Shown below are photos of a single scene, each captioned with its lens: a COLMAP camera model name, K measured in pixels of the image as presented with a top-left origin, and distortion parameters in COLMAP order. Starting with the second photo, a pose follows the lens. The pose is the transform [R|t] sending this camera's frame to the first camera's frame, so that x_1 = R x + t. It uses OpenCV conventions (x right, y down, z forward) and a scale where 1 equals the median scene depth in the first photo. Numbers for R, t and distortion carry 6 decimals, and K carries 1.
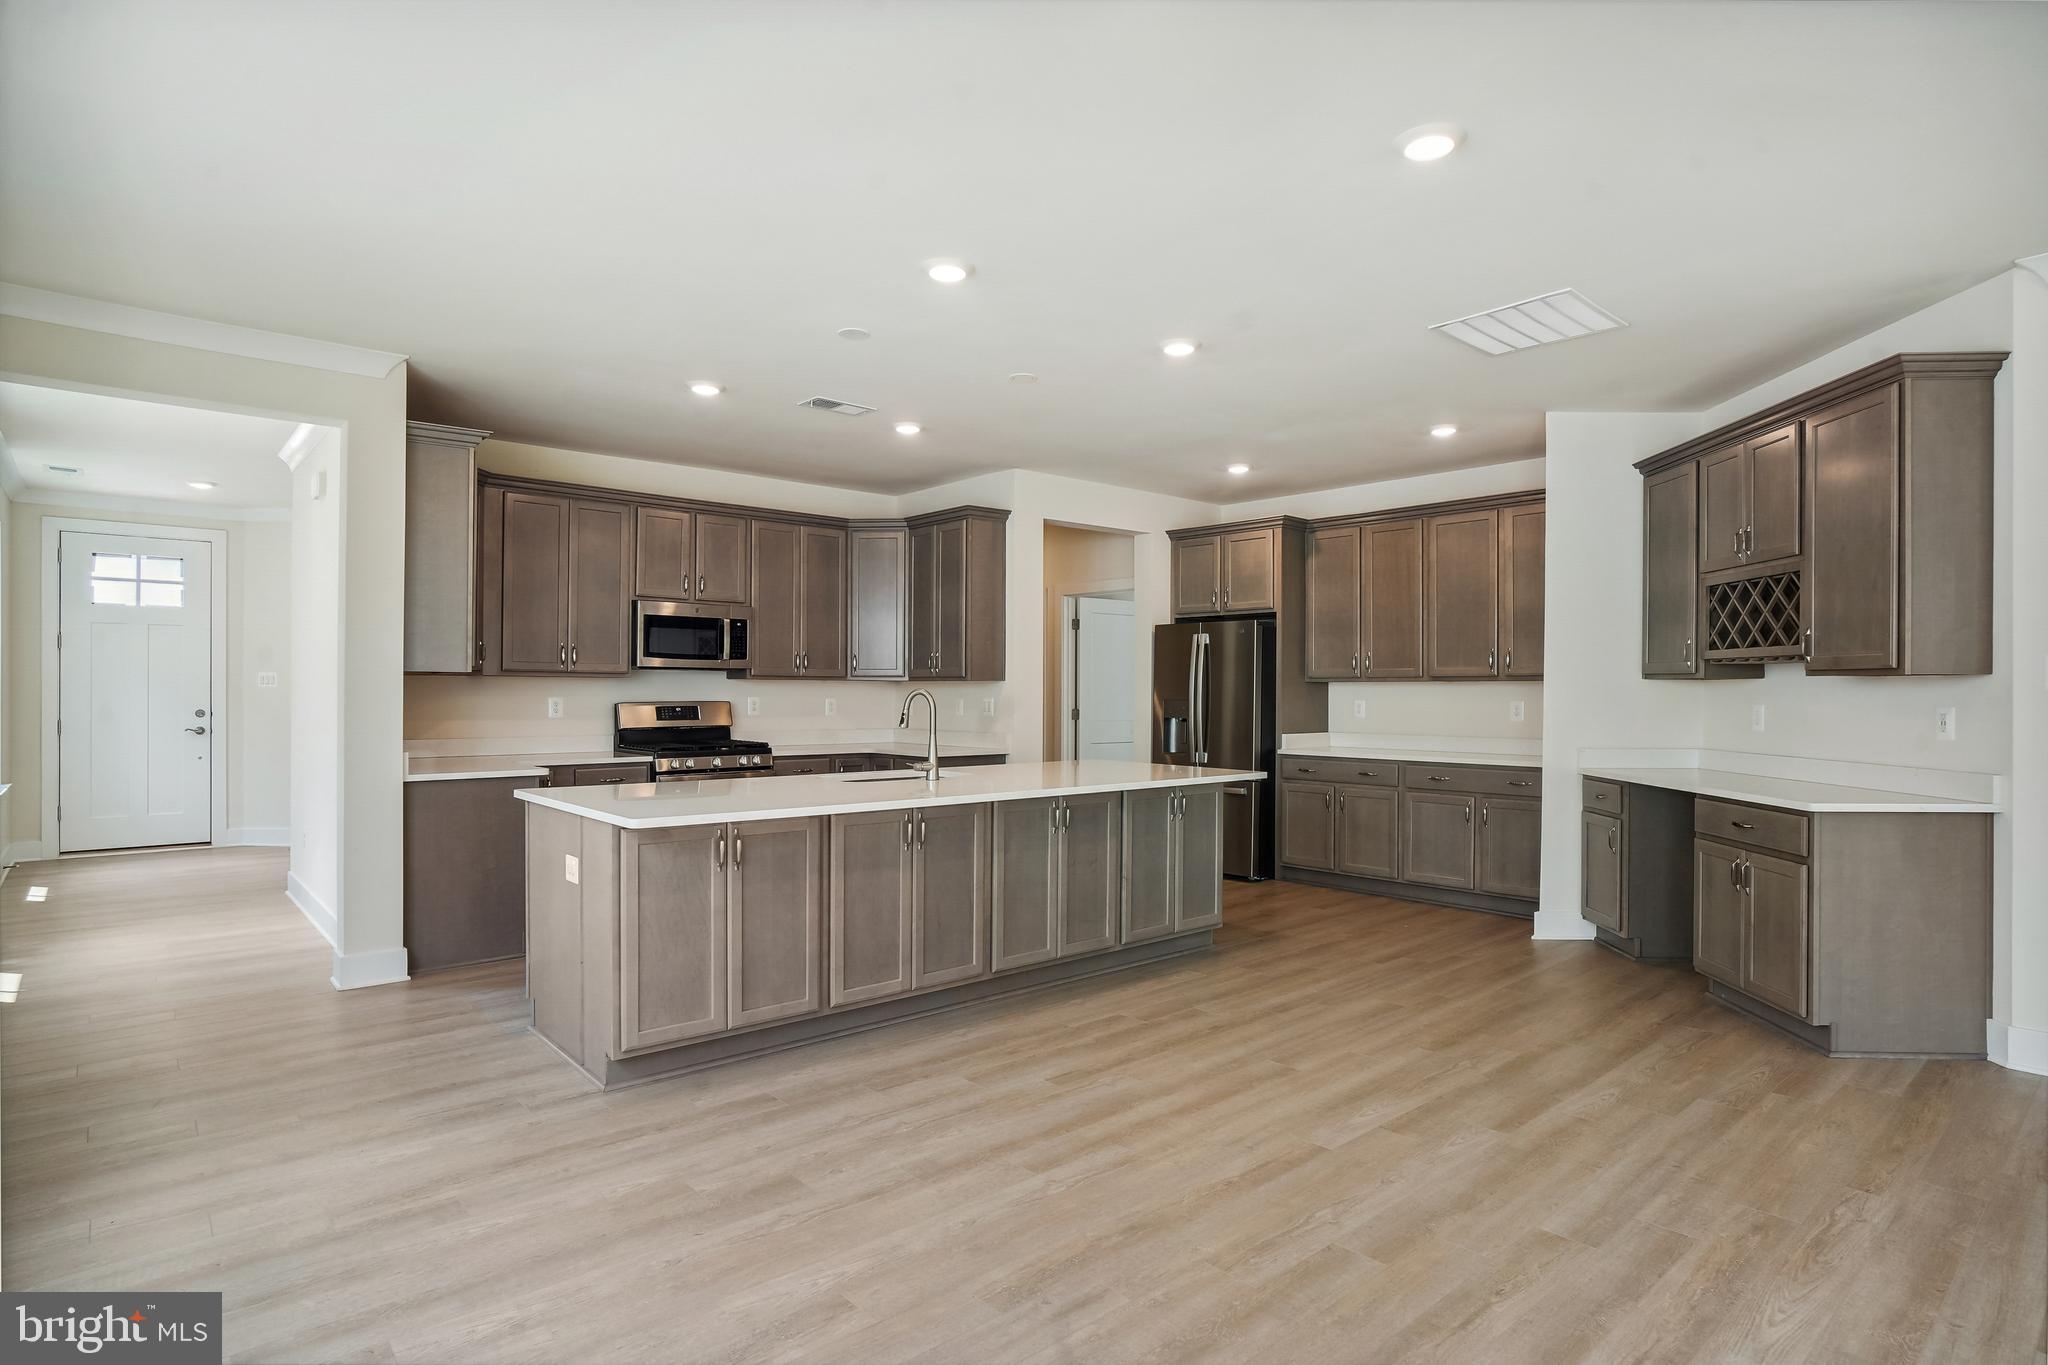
lens RADIAL K [[1052.2, 0, 1018.8], [0, 1052.2, 694.9], [0, 0, 1]] dist [-0.032245, 0.023104]
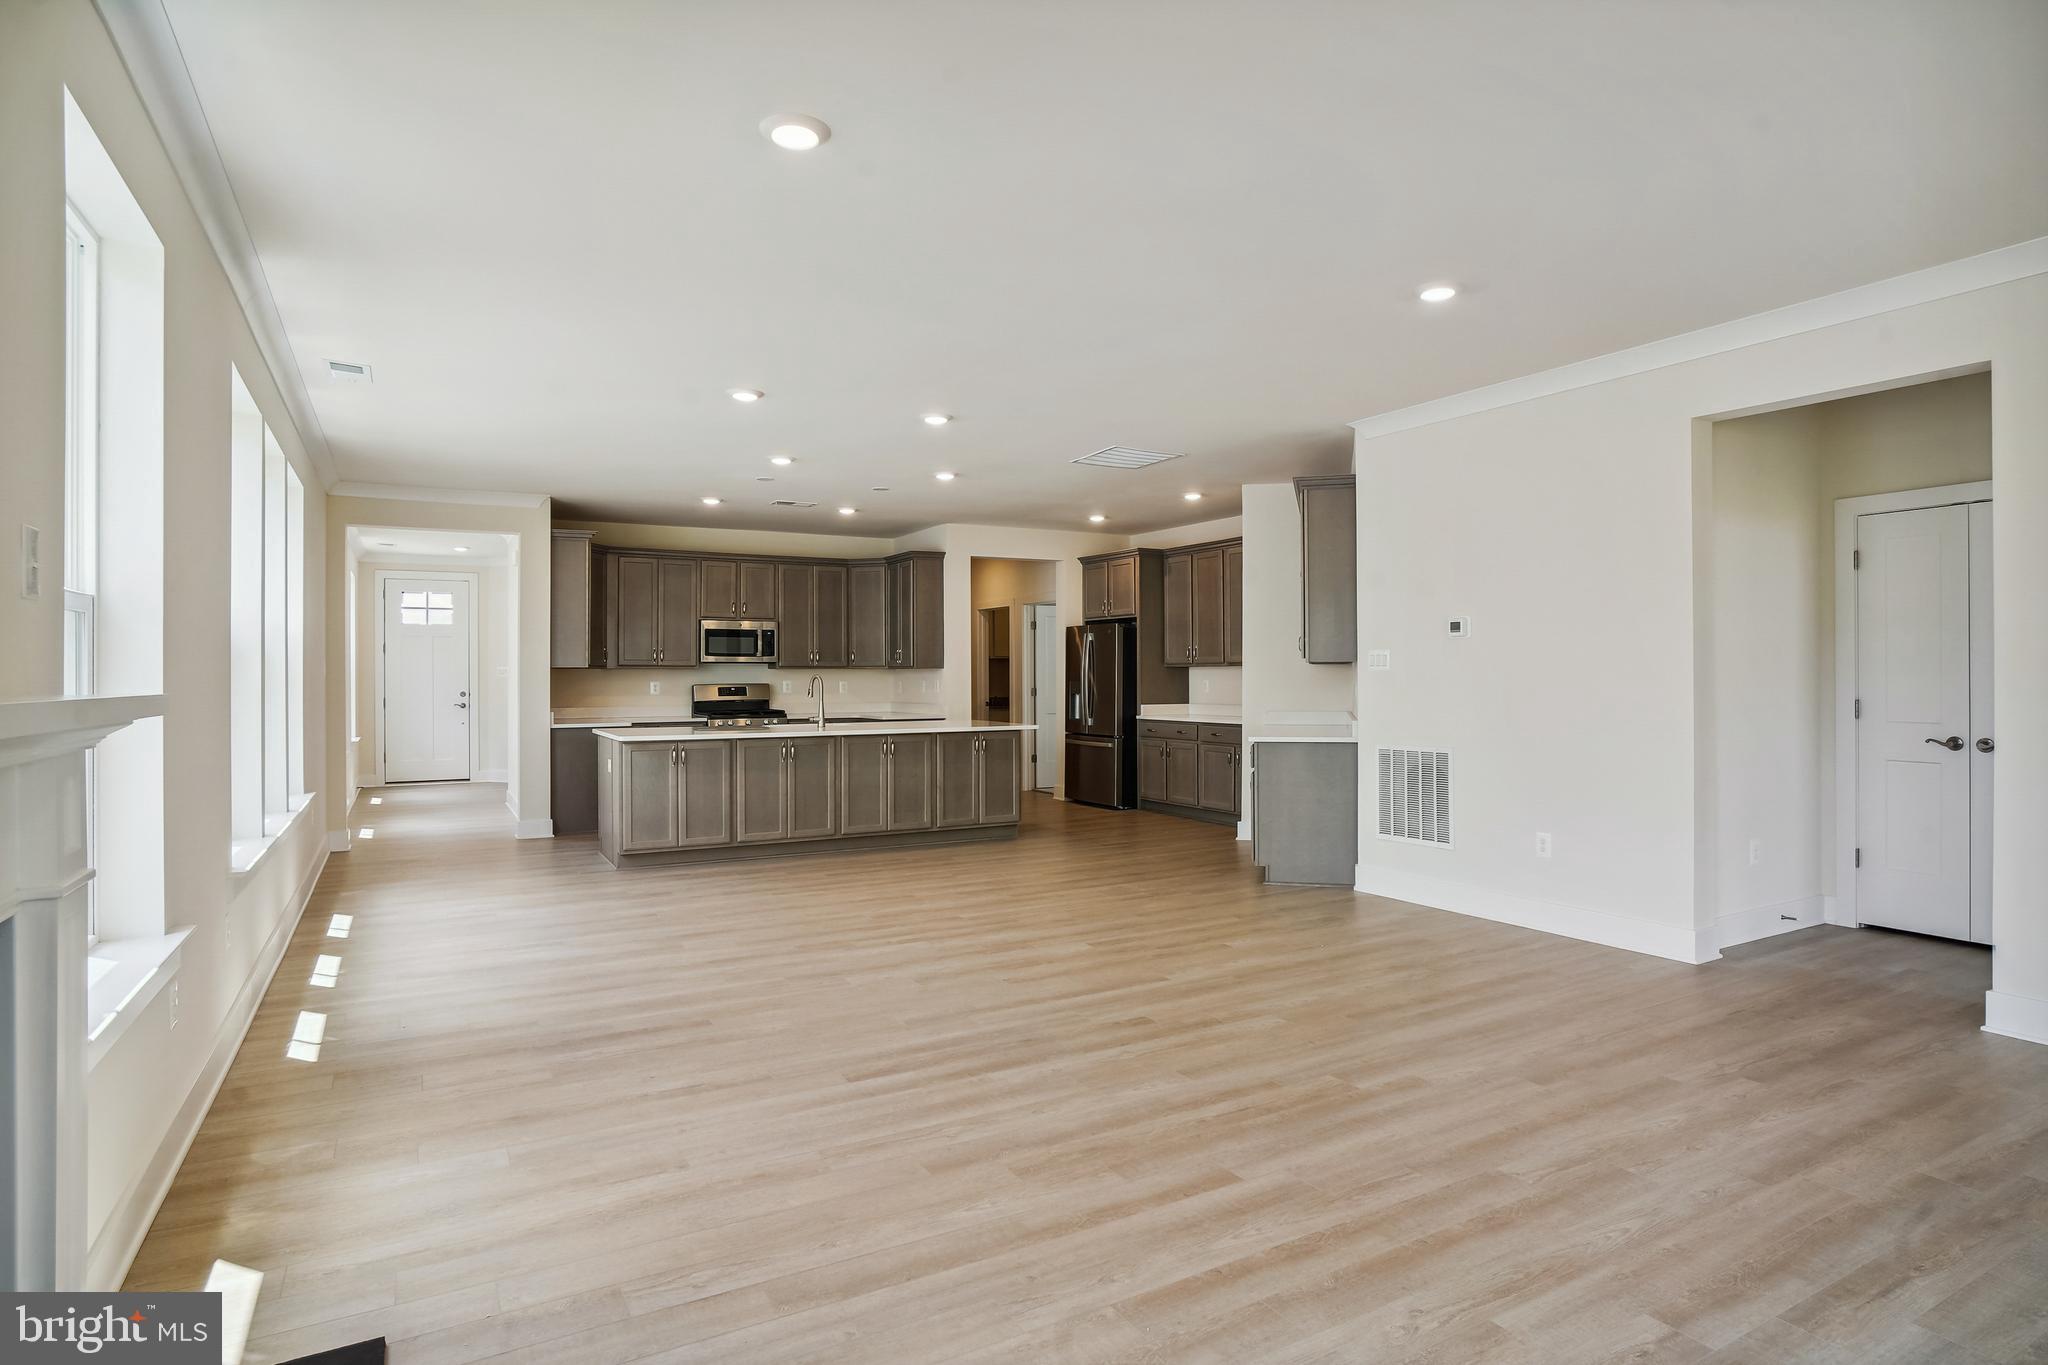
lens RADIAL K [[1104.6, 0, 1024.0], [0, 1104.6, 682.5], [0, 0, 1]] dist [-0.000982, -0.000173]
pose [[0.977156, -0.006624, -0.212418, 0.439166], [0.007336, 0.999970, 0.002567, 0.003133], [0.212395, -0.004067, 0.977175, -0.496208]]
